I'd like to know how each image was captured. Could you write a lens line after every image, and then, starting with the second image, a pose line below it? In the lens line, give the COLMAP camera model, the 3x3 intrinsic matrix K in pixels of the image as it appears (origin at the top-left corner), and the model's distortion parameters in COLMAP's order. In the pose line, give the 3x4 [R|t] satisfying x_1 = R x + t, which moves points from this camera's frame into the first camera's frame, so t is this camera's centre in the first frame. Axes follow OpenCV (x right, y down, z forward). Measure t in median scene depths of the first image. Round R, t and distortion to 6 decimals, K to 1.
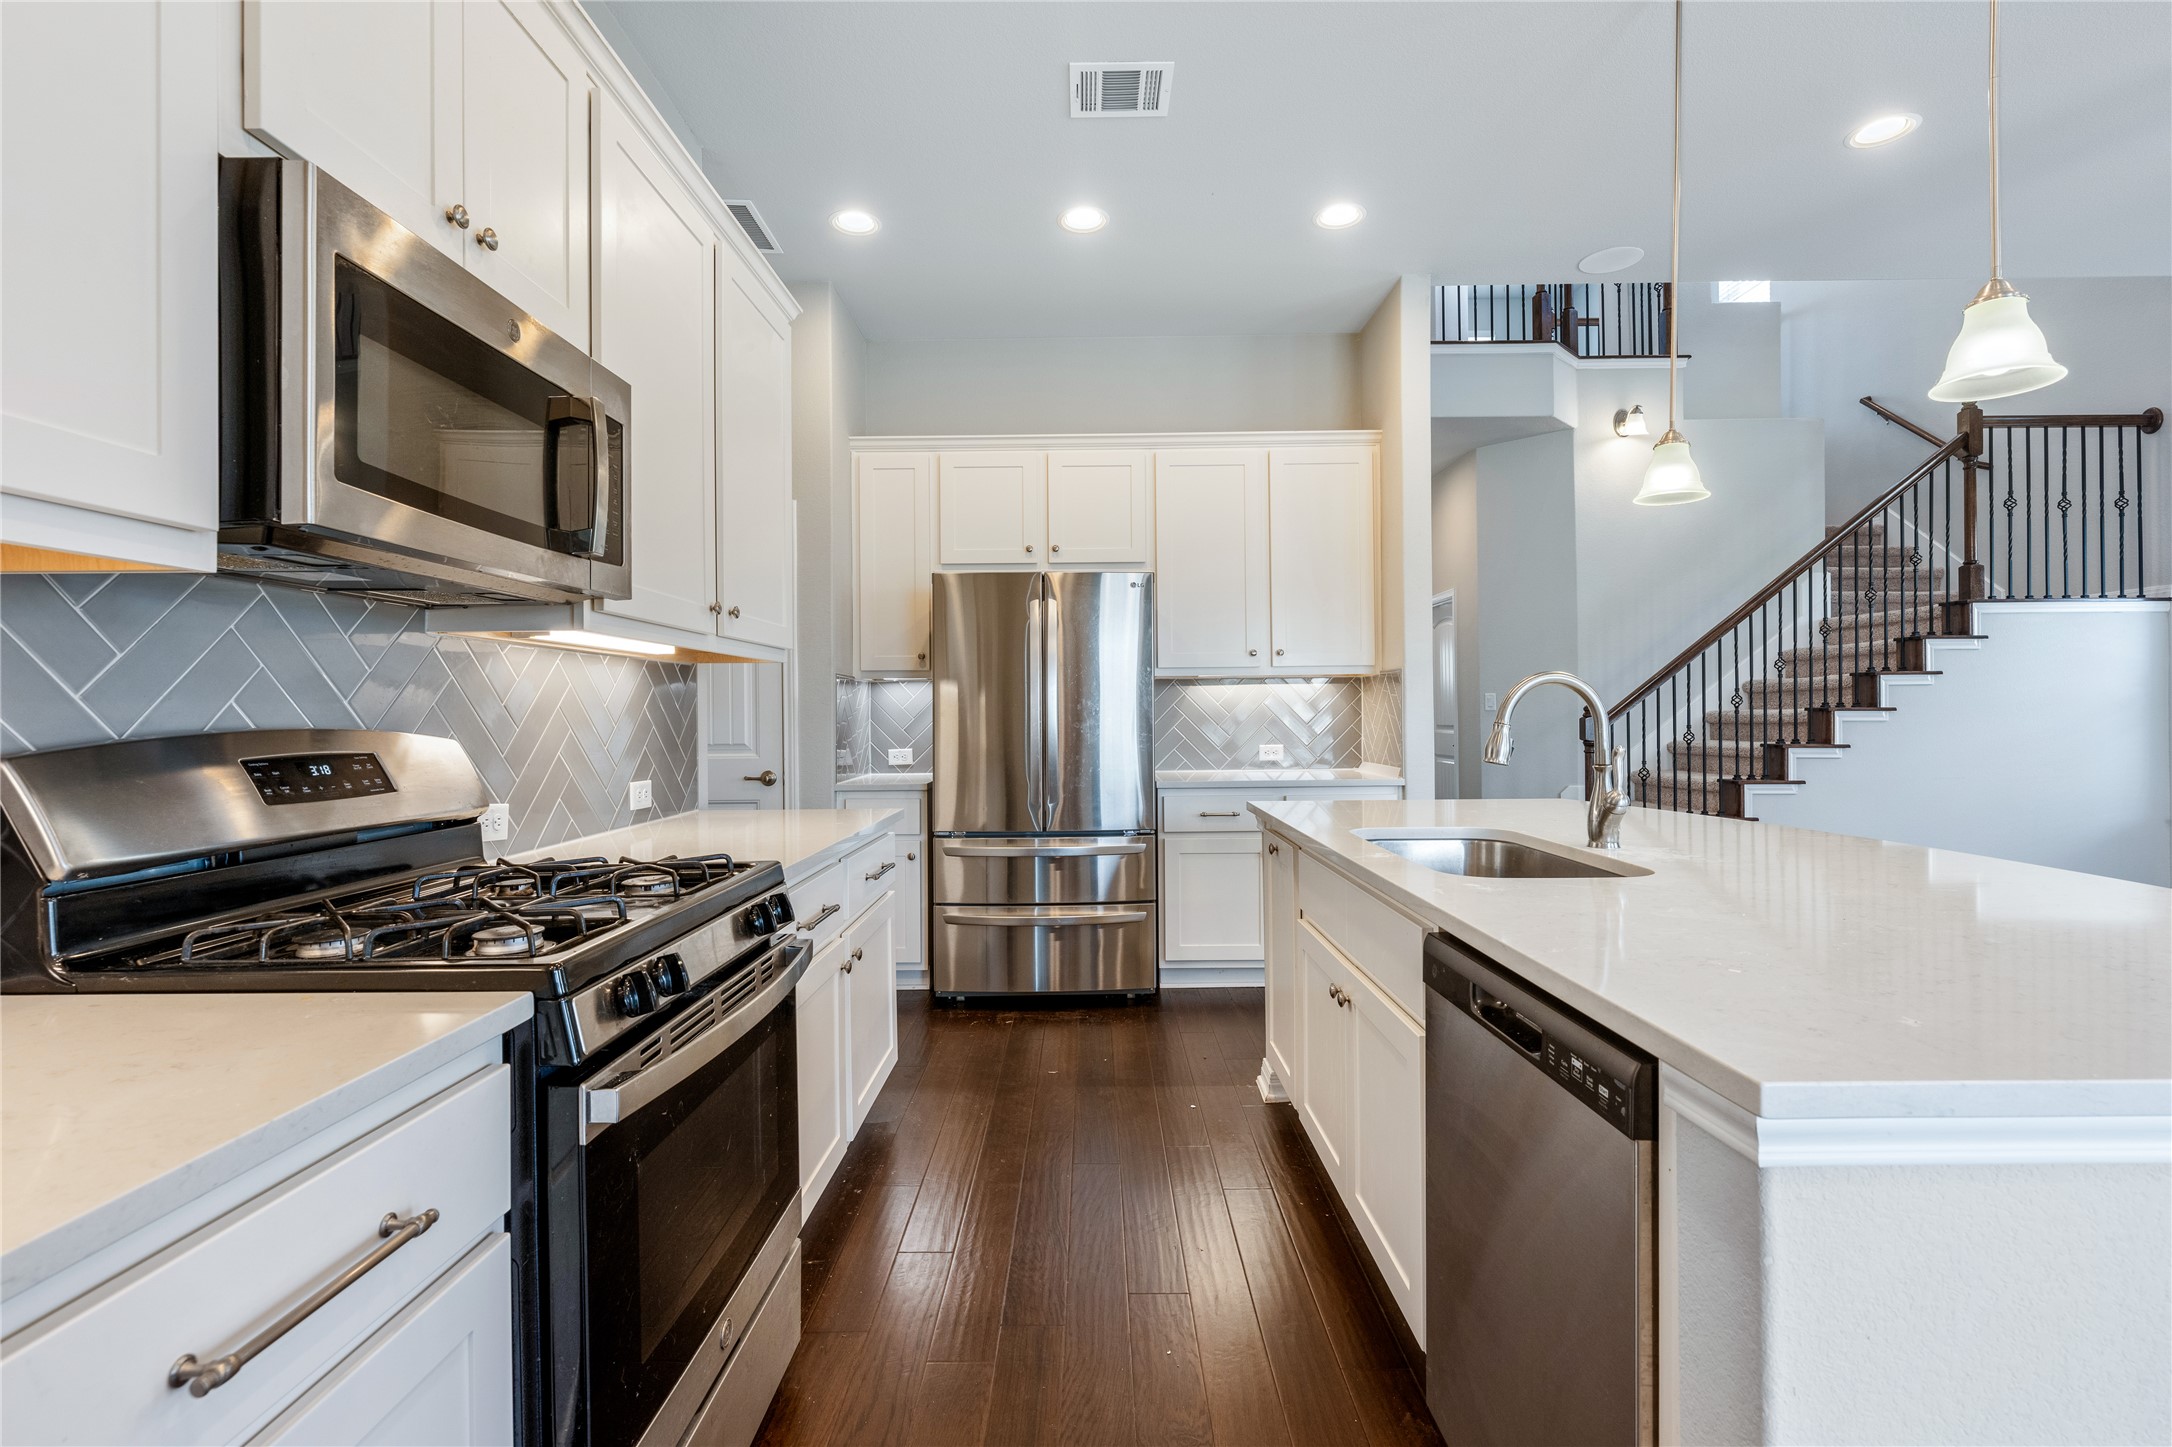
lens RADIAL K [[992.6, 0, 1086.0], [0, 992.6, 723.5], [0, 0, 1]] dist [-0.000131, 0.000000]
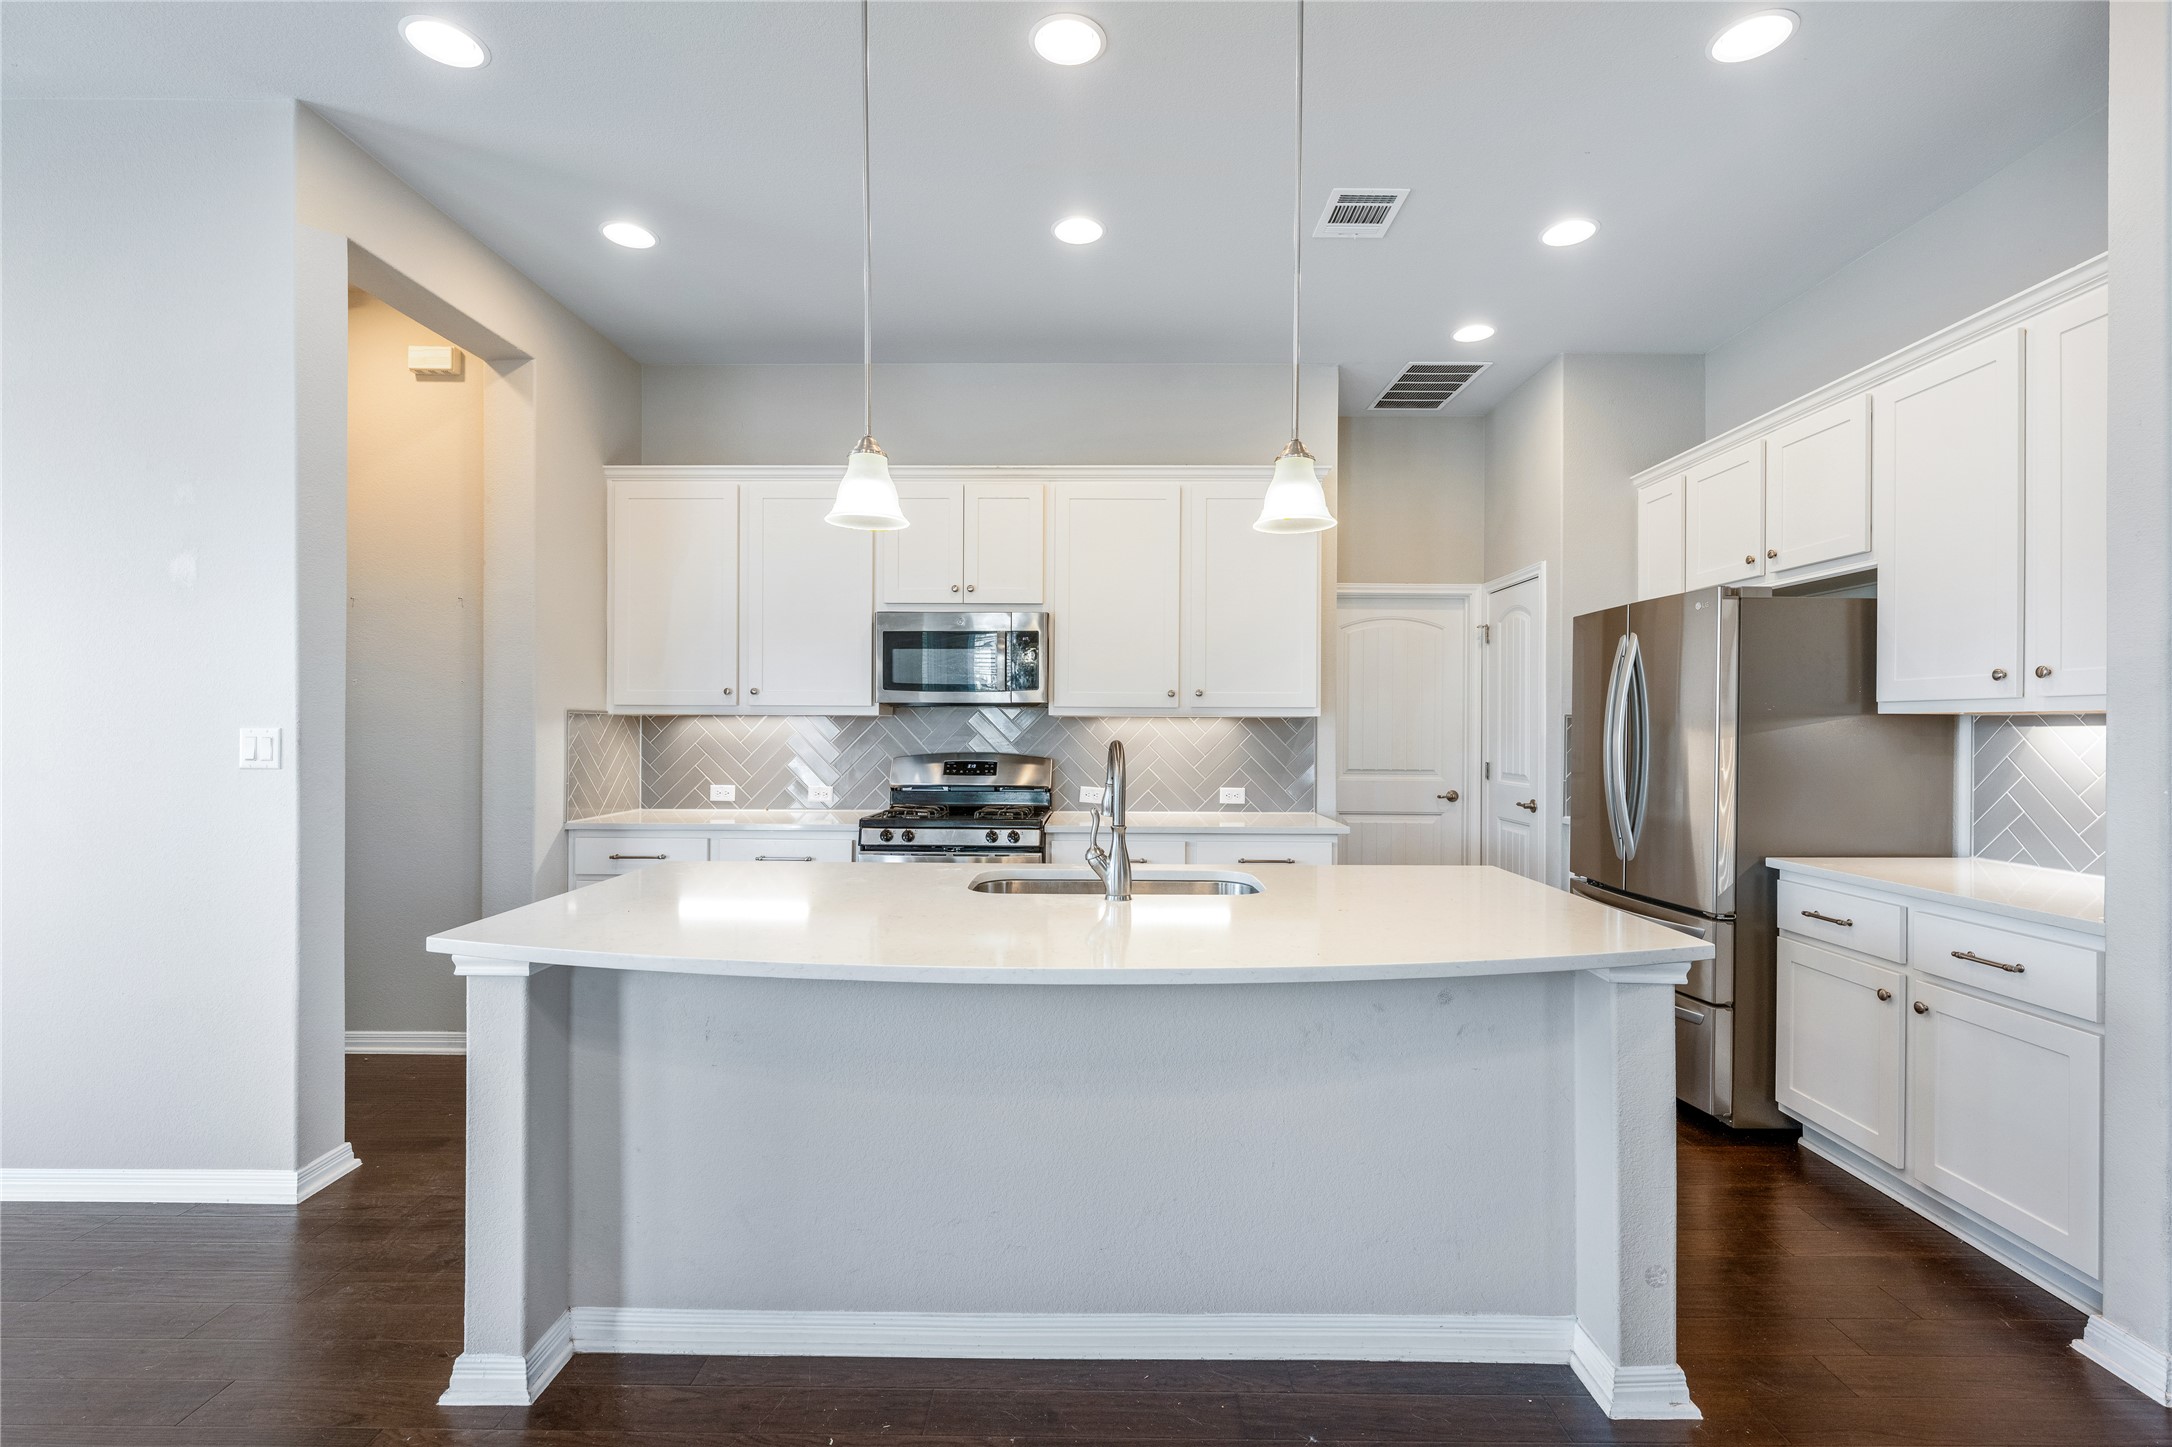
lens RADIAL K [[992.6, 0, 1086.0], [0, 992.6, 723.5], [0, 0, 1]] dist [-0.000131, 0.000000]
pose [[-0.007008, 0.007221, -0.999949, 0.822158], [-0.013664, 0.999880, 0.007317, -0.041438], [0.999882, 0.013714, -0.006909, 0.492569]]
